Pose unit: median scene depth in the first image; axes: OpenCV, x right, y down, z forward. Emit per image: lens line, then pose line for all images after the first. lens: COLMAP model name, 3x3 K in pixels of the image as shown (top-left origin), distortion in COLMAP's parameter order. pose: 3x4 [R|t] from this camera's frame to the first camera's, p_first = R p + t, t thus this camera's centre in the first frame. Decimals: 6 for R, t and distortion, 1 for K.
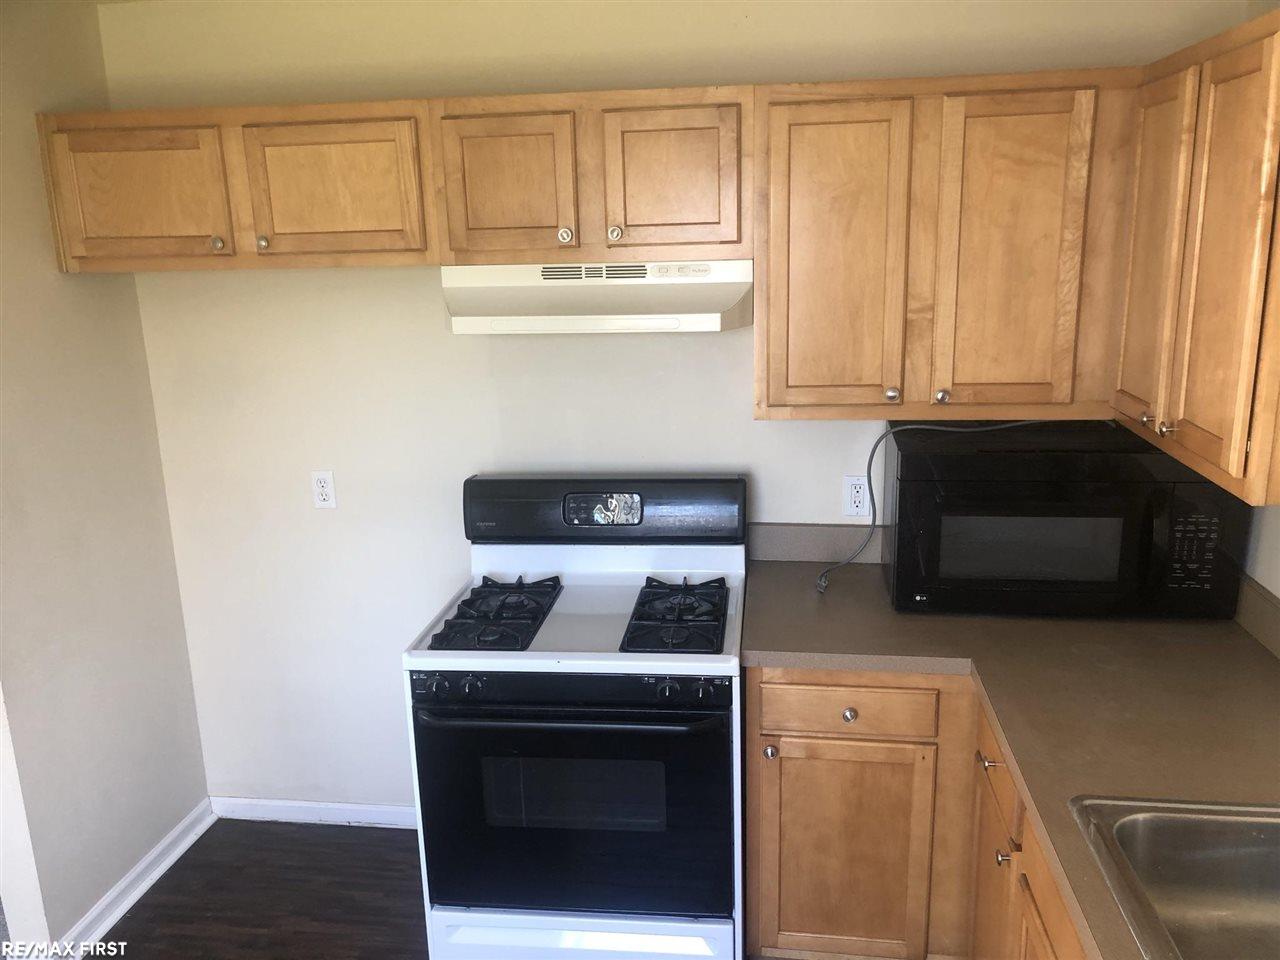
lens RADIAL K [[1034.1, 0, 651.6], [0, 1034.1, 499.8], [0, 0, 1]] dist [0.003945, 0.001964]
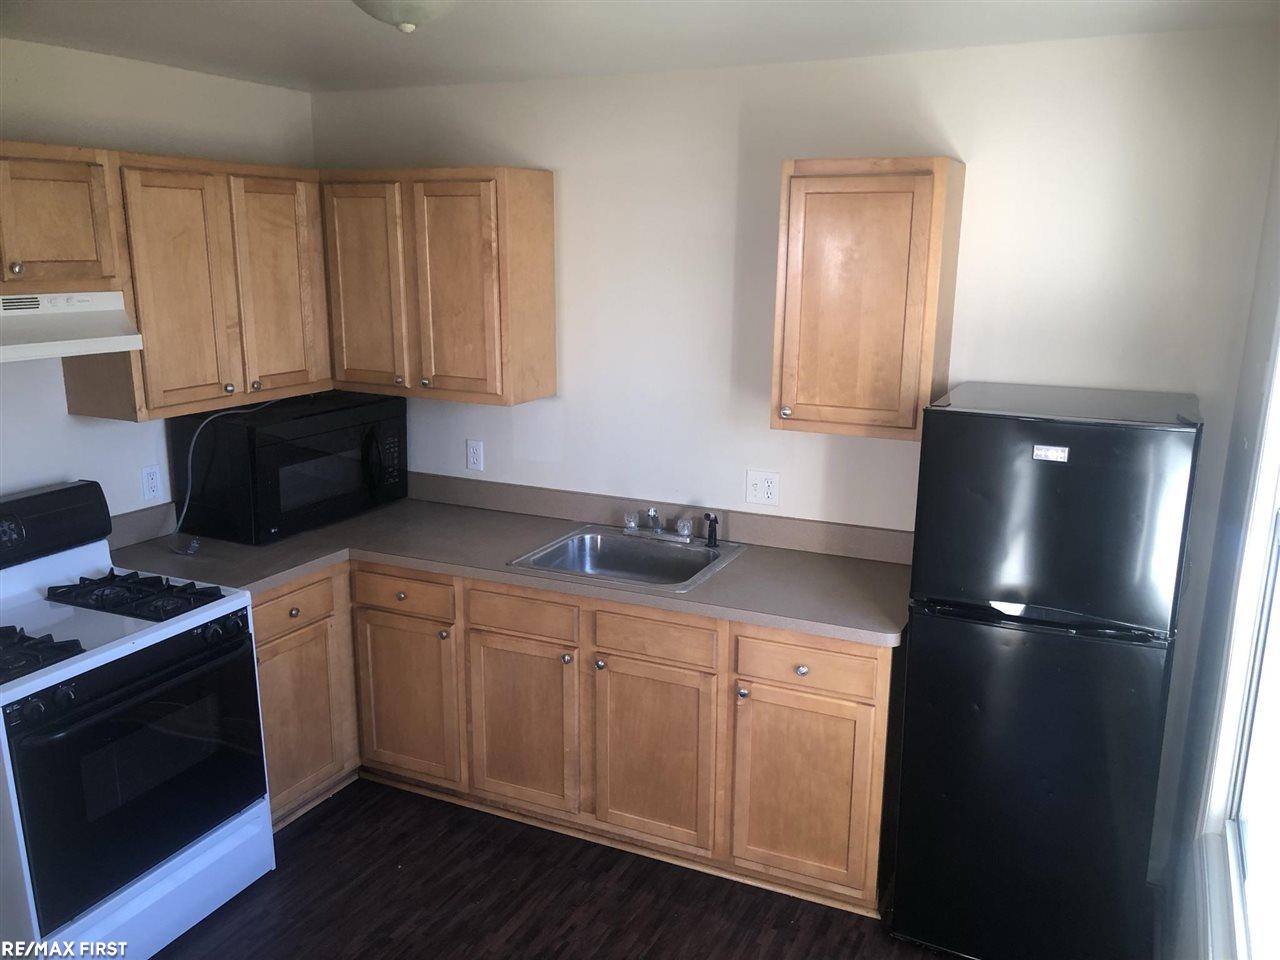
lens RADIAL K [[1034.1, 0, 651.6], [0, 1034.1, 499.8], [0, 0, 1]] dist [0.003945, 0.001964]
pose [[0.295463, -0.200456, 0.934087, -0.929487], [0.221094, 0.965543, 0.137272, -0.024977], [-0.929419, 0.165962, 0.329602, 0.060081]]
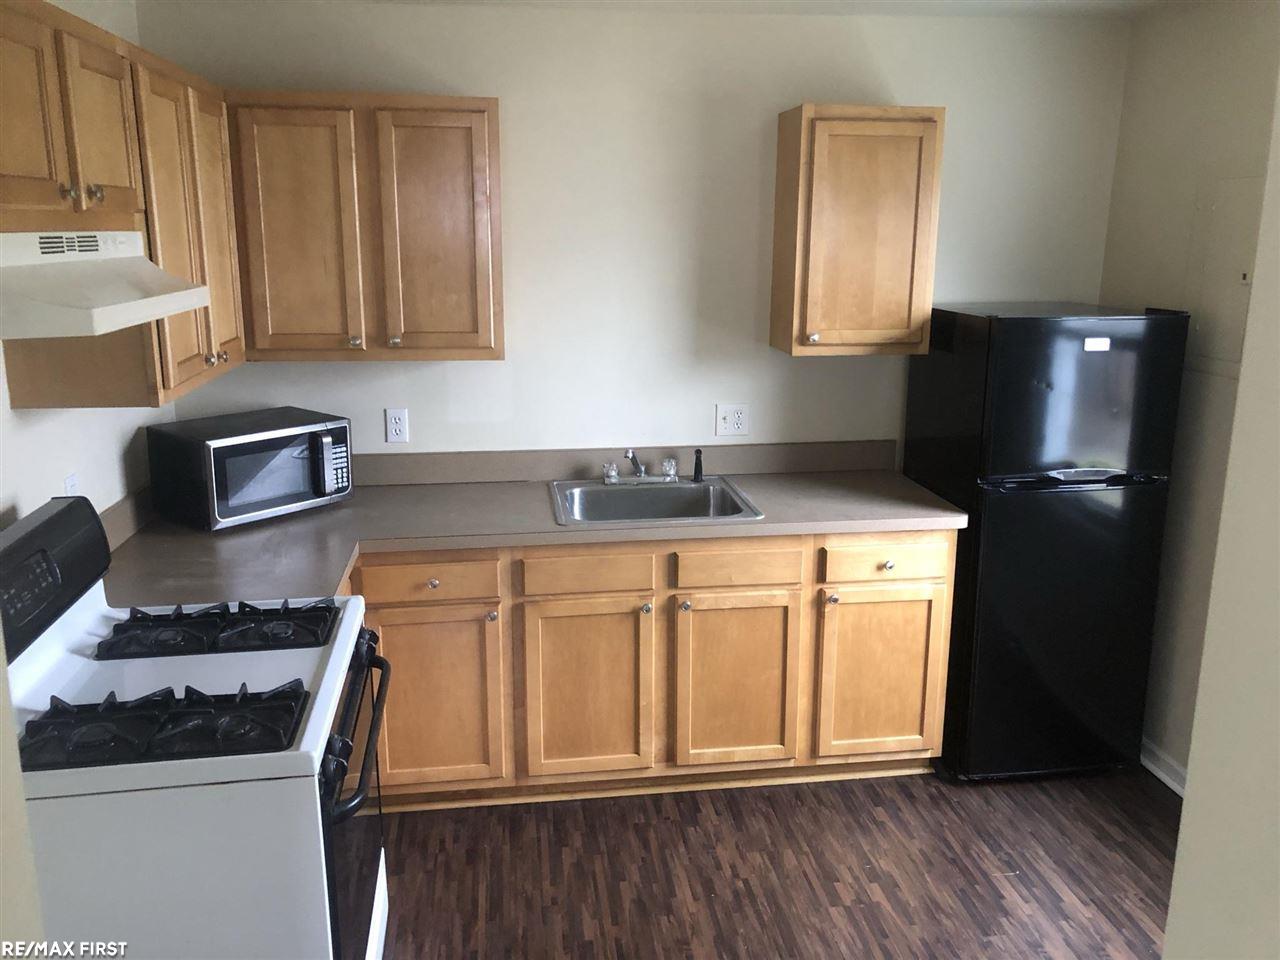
lens RADIAL K [[1032.1, 0, 640.0], [0, 1032.1, 480.0], [0, 0, 1]] dist [0.009006, -0.000726]
pose [[-0.266730, -0.201319, 0.942510, -0.941572], [0.246556, 0.931144, 0.268666, -0.168989], [-0.931700, 0.304043, -0.198727, 0.857503]]
